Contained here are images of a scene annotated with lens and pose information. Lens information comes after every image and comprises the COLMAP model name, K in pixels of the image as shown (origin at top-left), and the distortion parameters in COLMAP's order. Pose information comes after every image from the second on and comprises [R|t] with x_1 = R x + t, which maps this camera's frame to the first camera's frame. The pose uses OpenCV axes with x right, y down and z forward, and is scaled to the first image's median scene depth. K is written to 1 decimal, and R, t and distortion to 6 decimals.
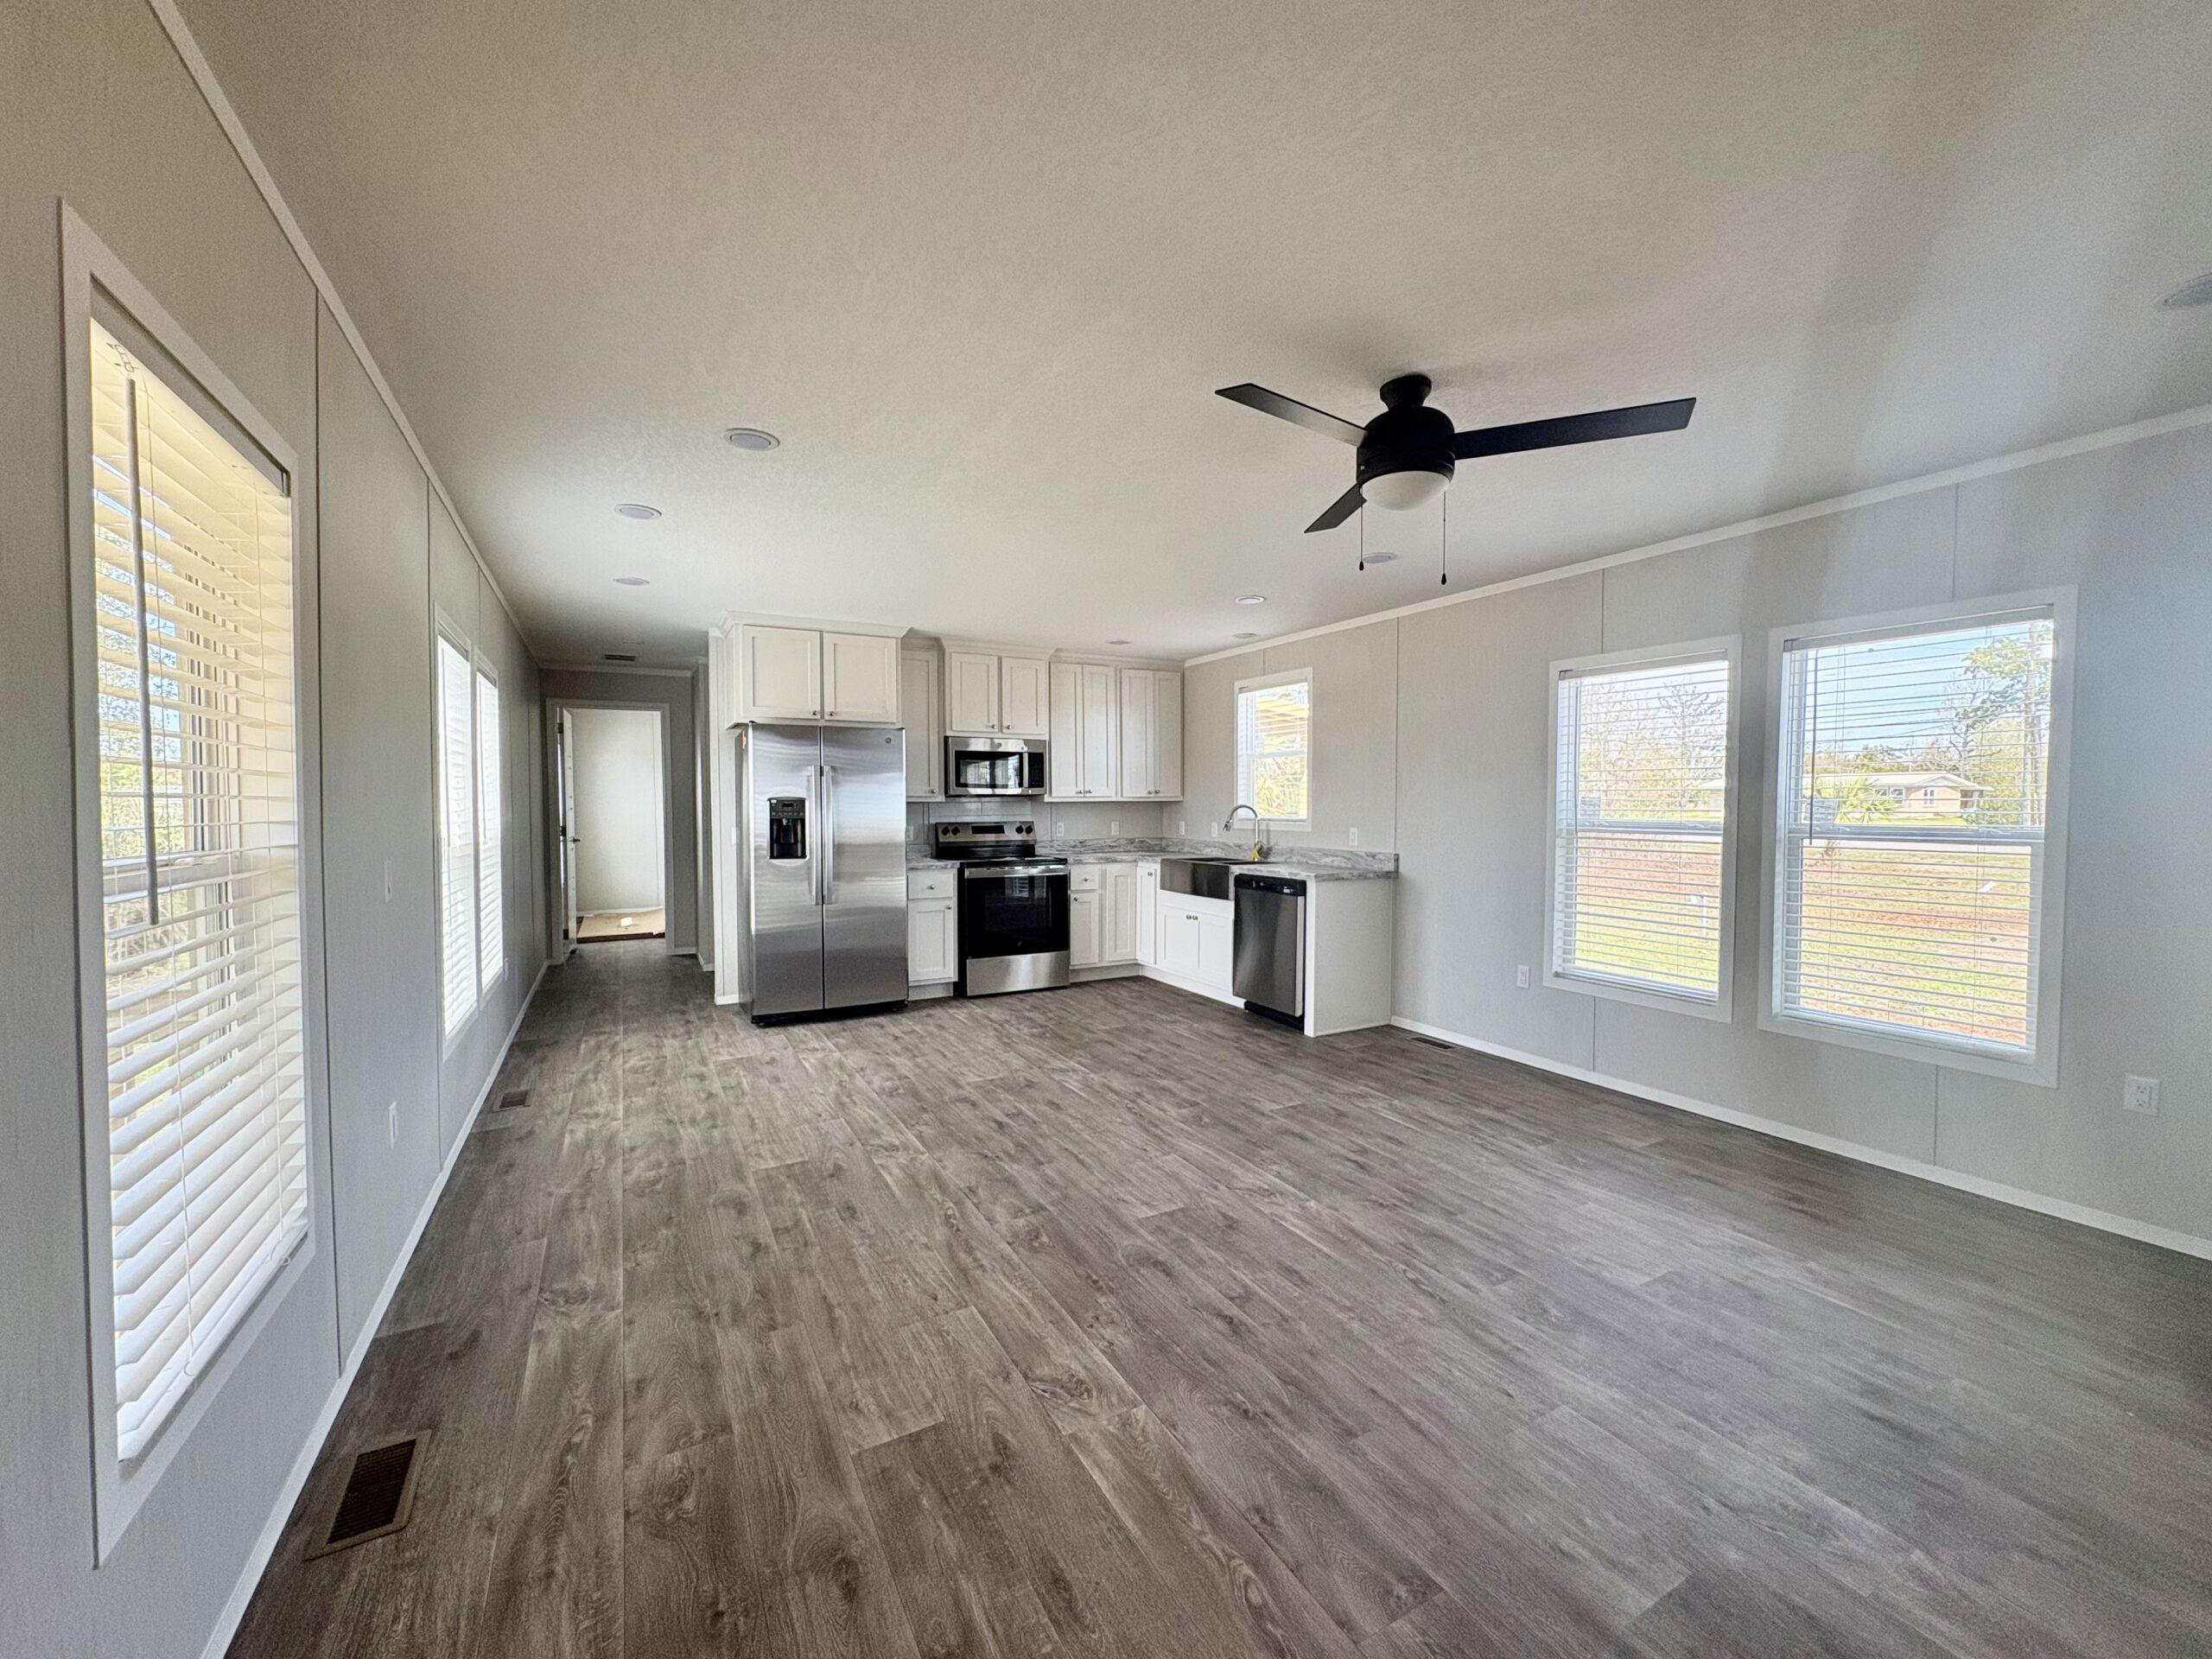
lens RADIAL K [[876.8, 0, 1107.5], [0, 876.8, 830.1], [0, 0, 1]] dist [-0.001028, 0.000395]
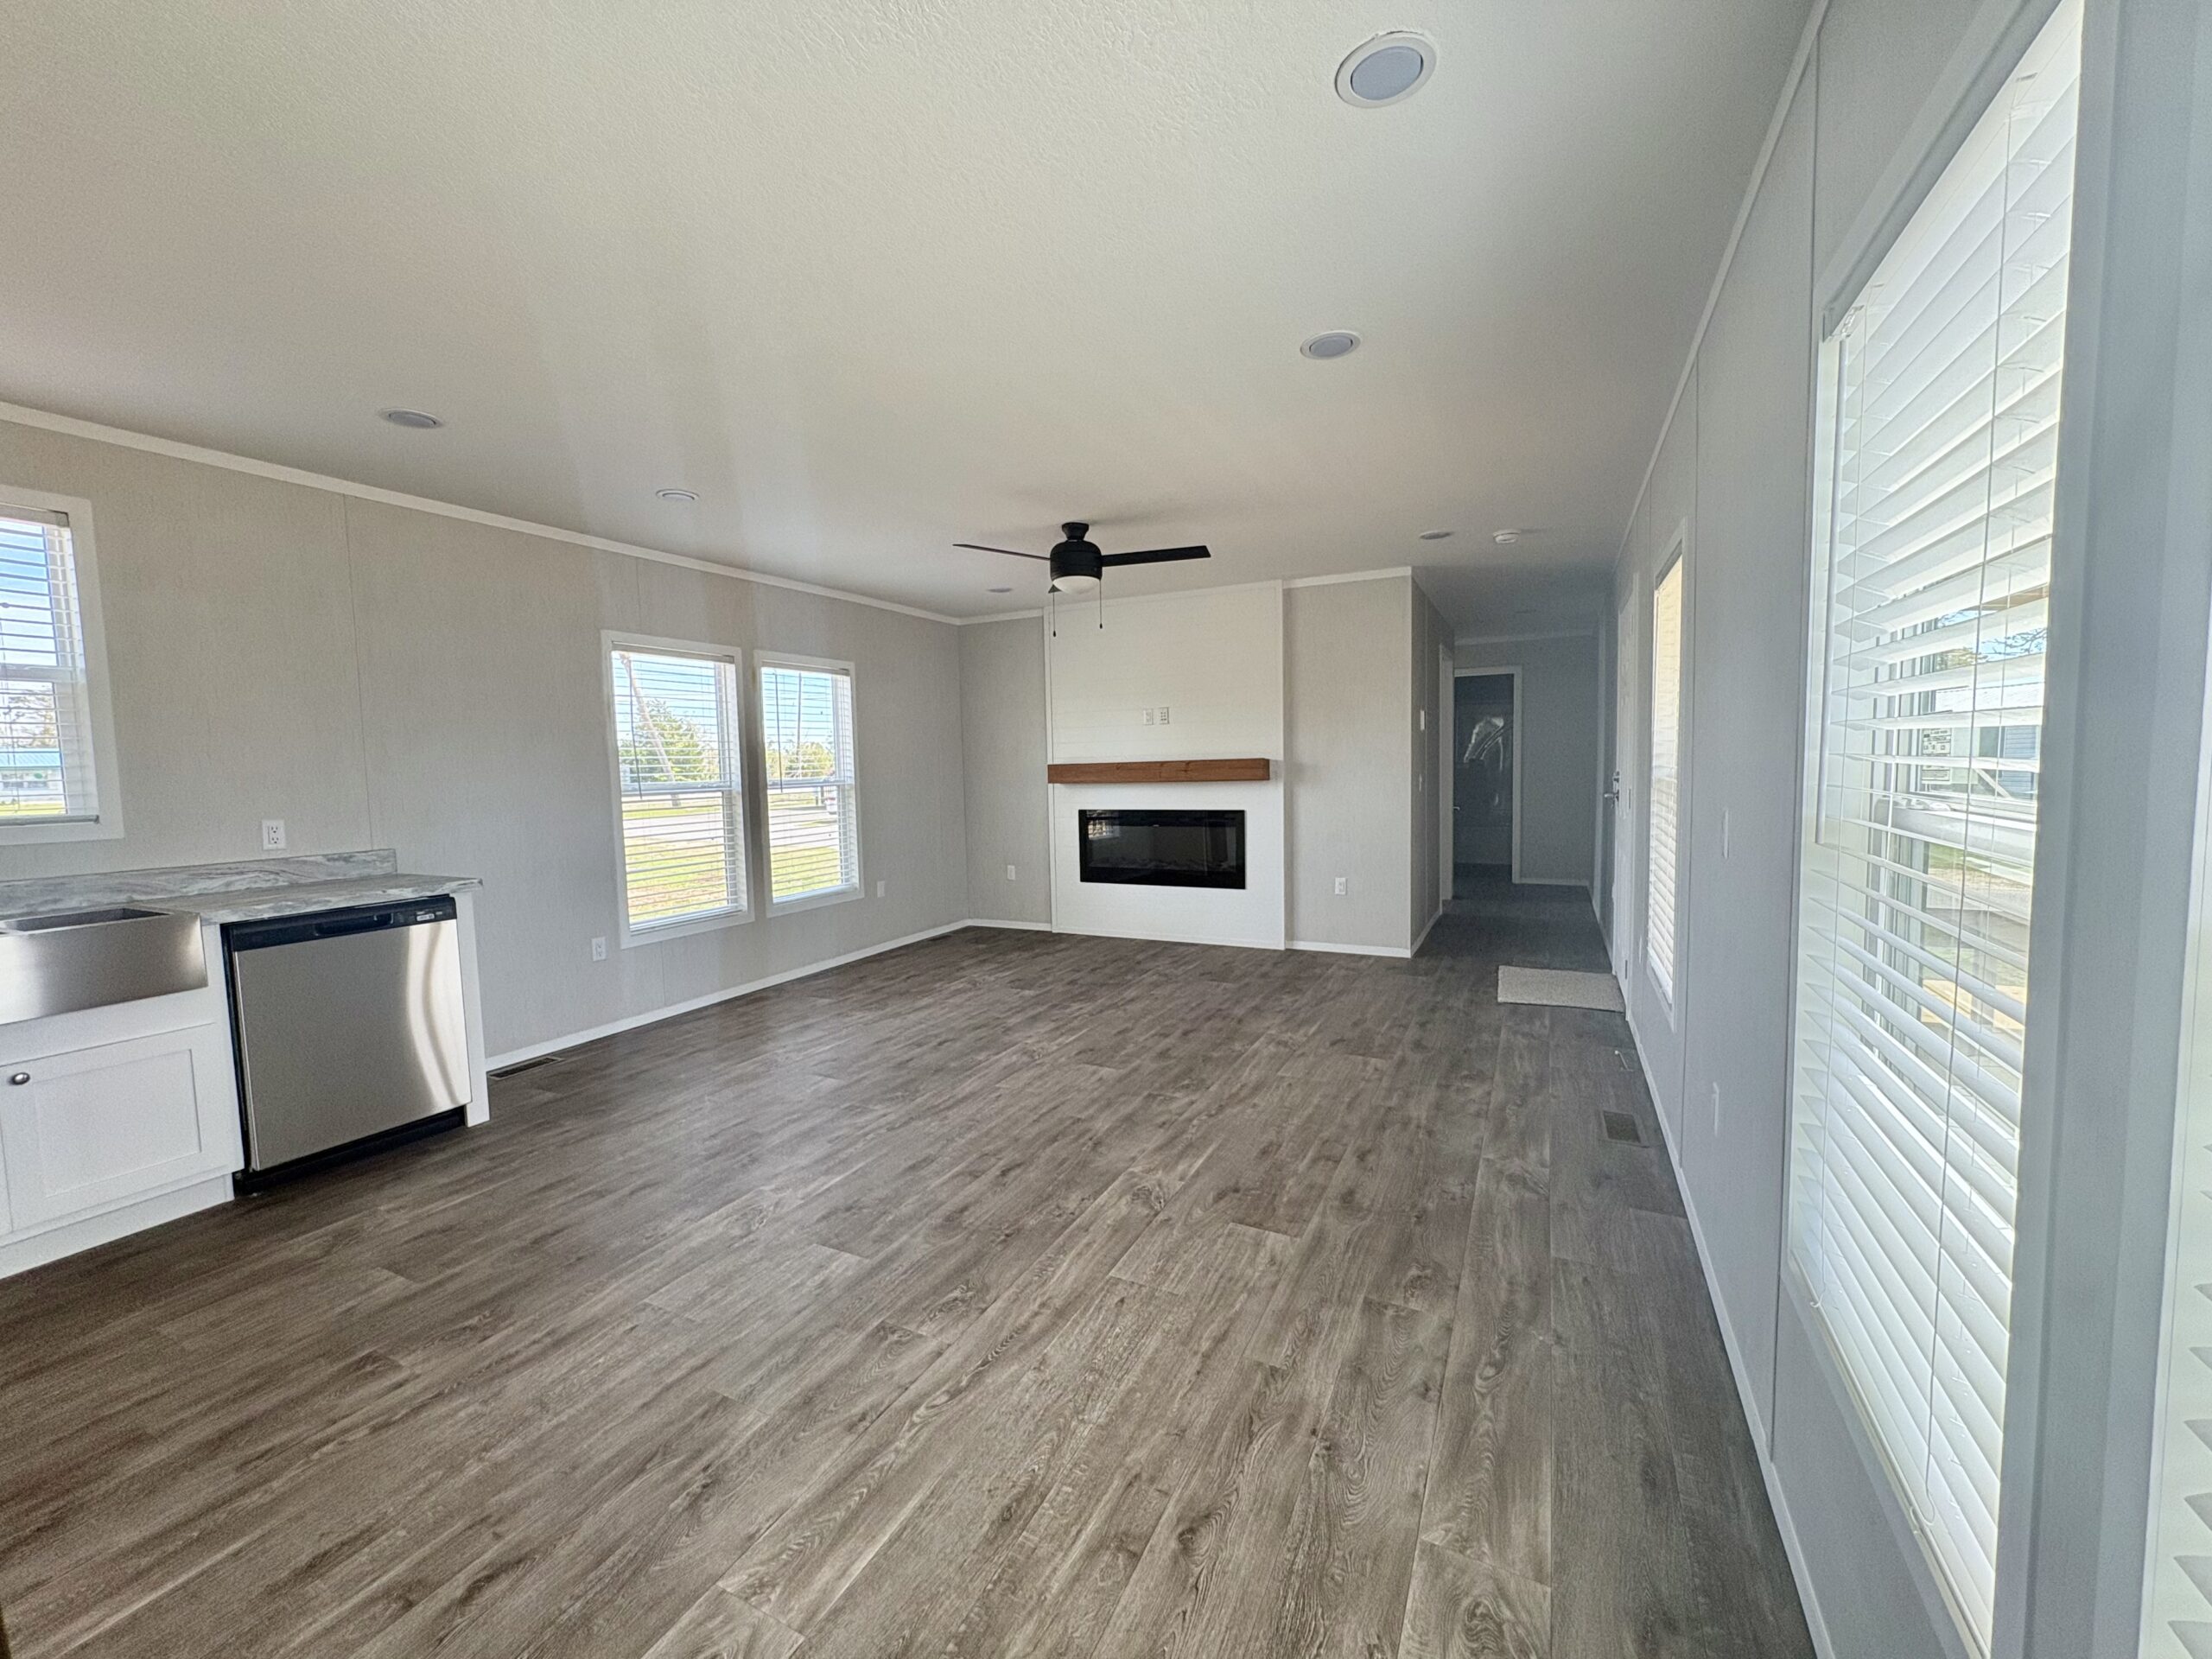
lens RADIAL K [[876.8, 0, 1107.5], [0, 876.8, 830.1], [0, 0, 1]] dist [-0.001028, 0.000395]
pose [[-0.565198, -0.051828, 0.823326, -0.893040], [0.049332, 0.994115, 0.096444, -0.041874], [-0.823479, 0.095127, -0.559315, 1.489169]]
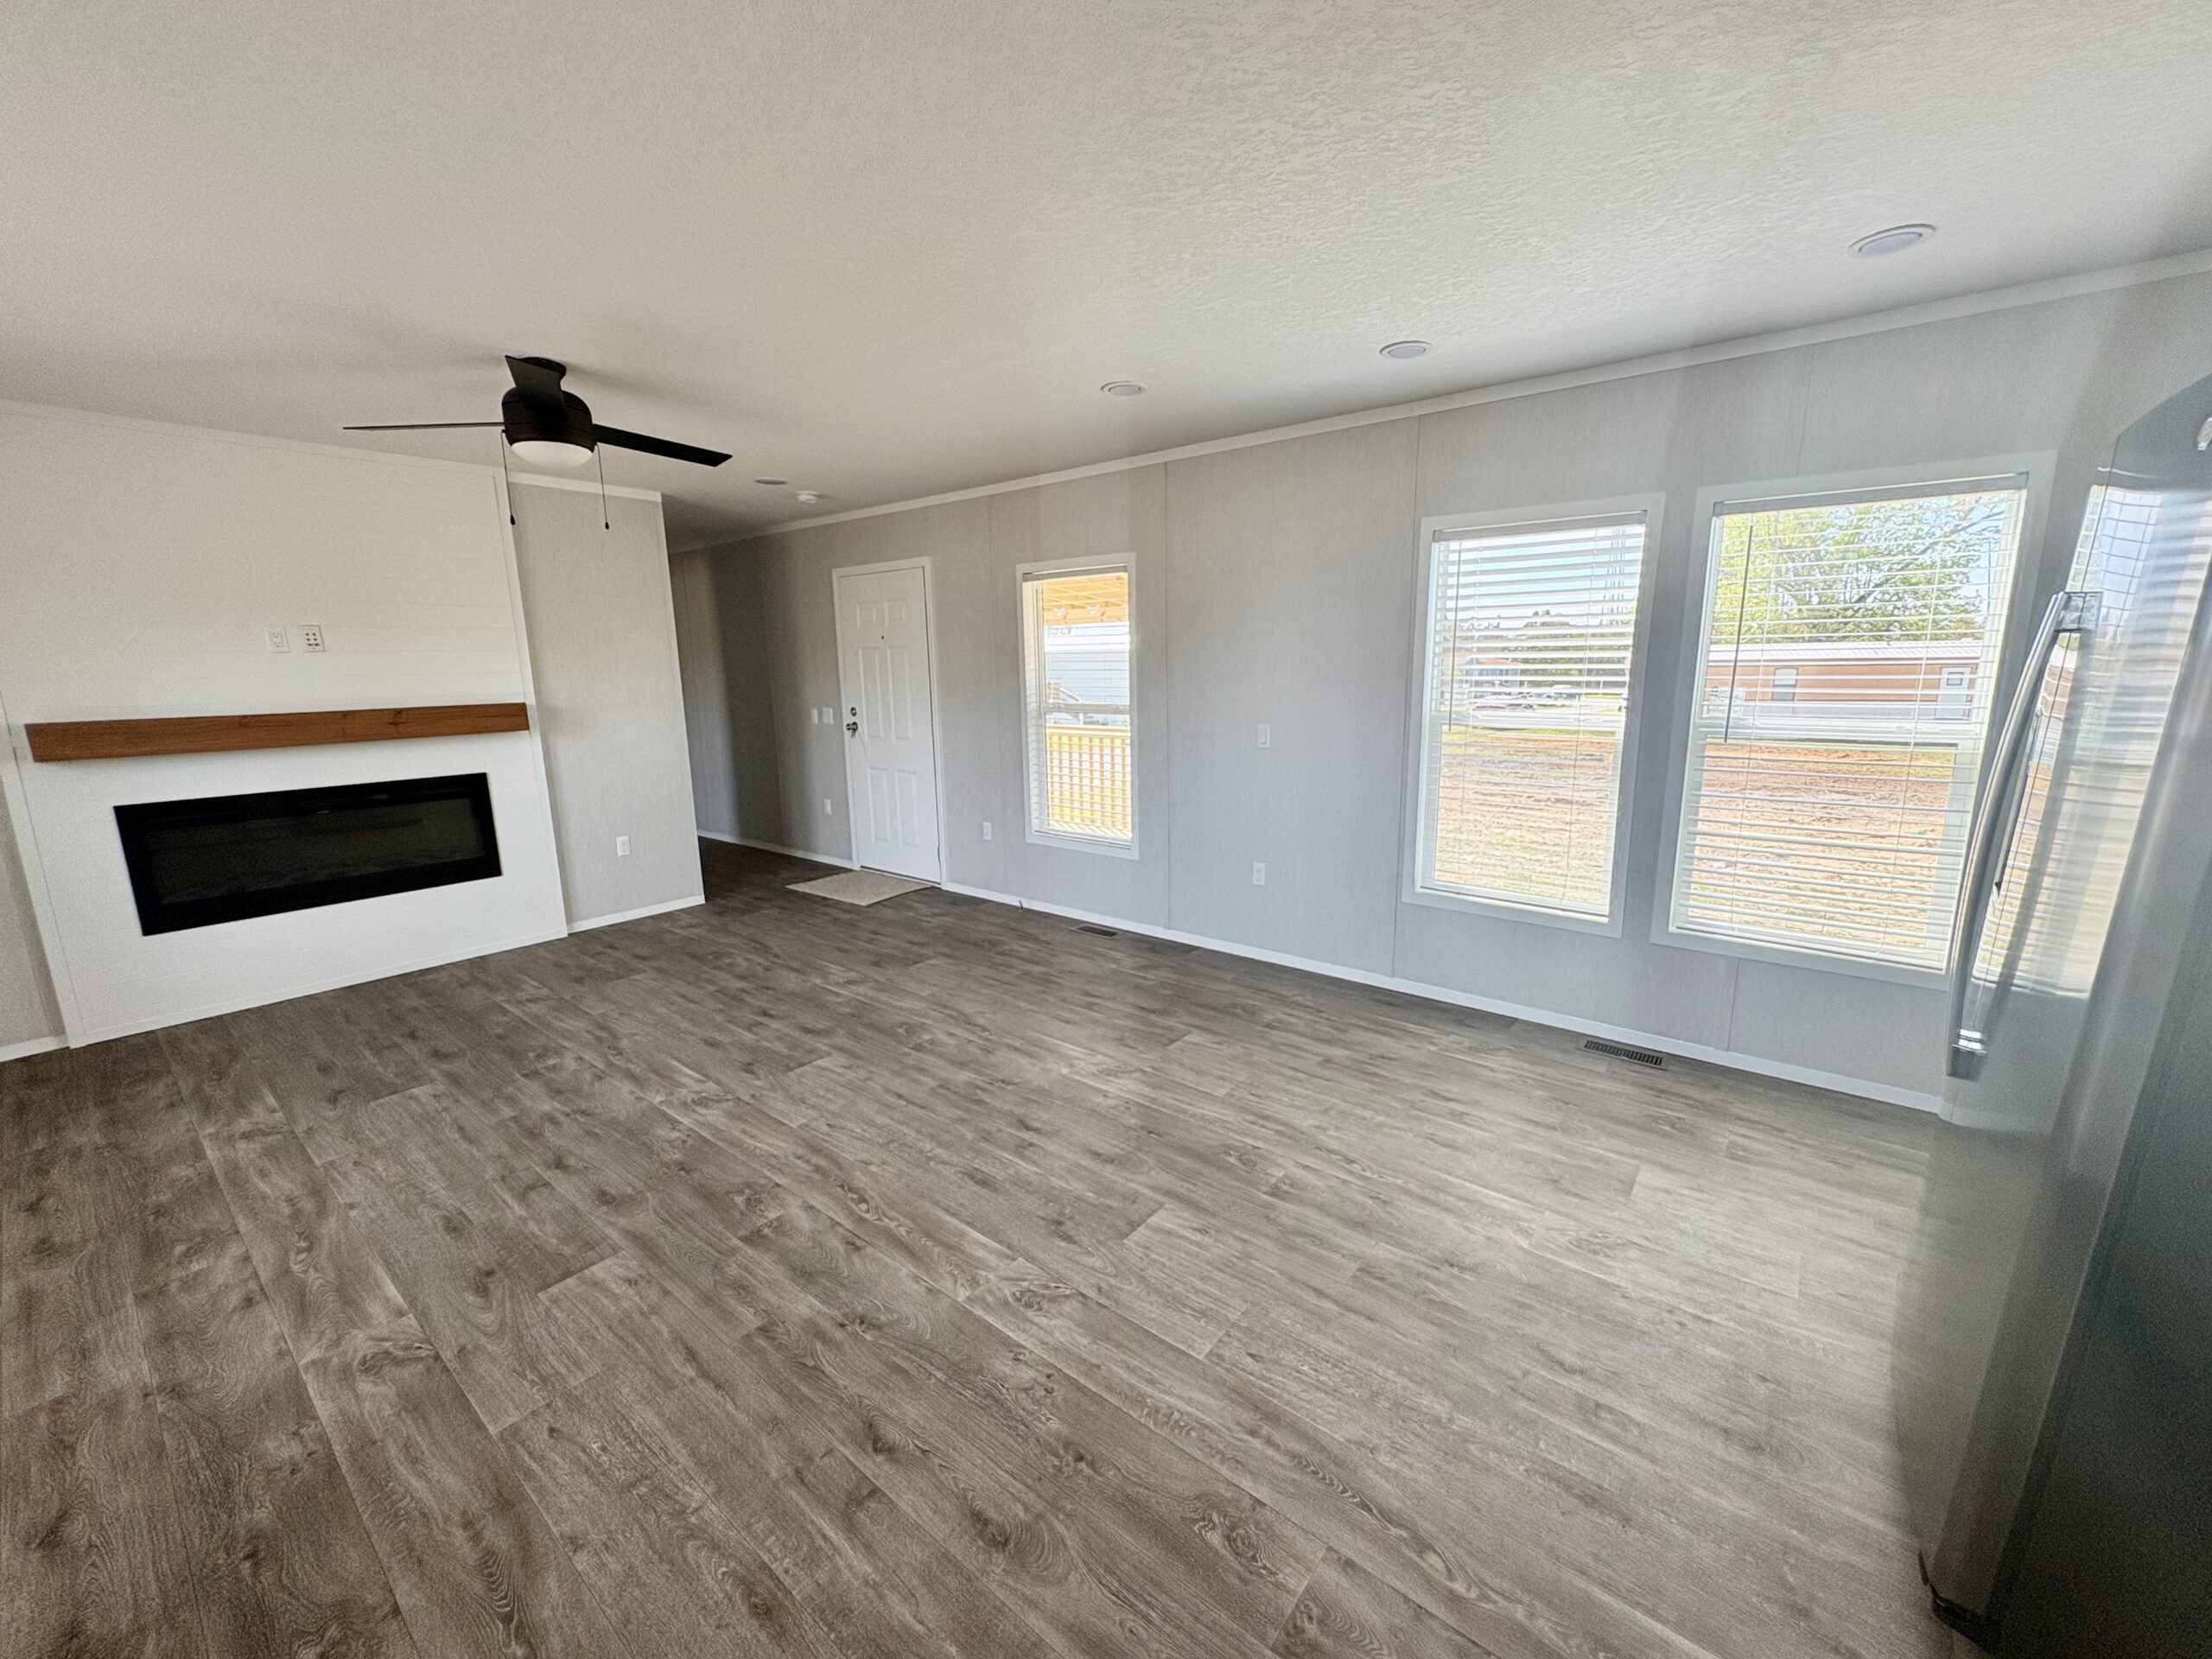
lens RADIAL K [[876.8, 0, 1107.5], [0, 876.8, 830.1], [0, 0, 1]] dist [-0.001028, 0.000395]
pose [[-0.925302, 0.084540, -0.369688, 0.086969], [0.002872, 0.976370, 0.216085, -0.100772], [0.379221, 0.198882, -0.903680, 1.869888]]
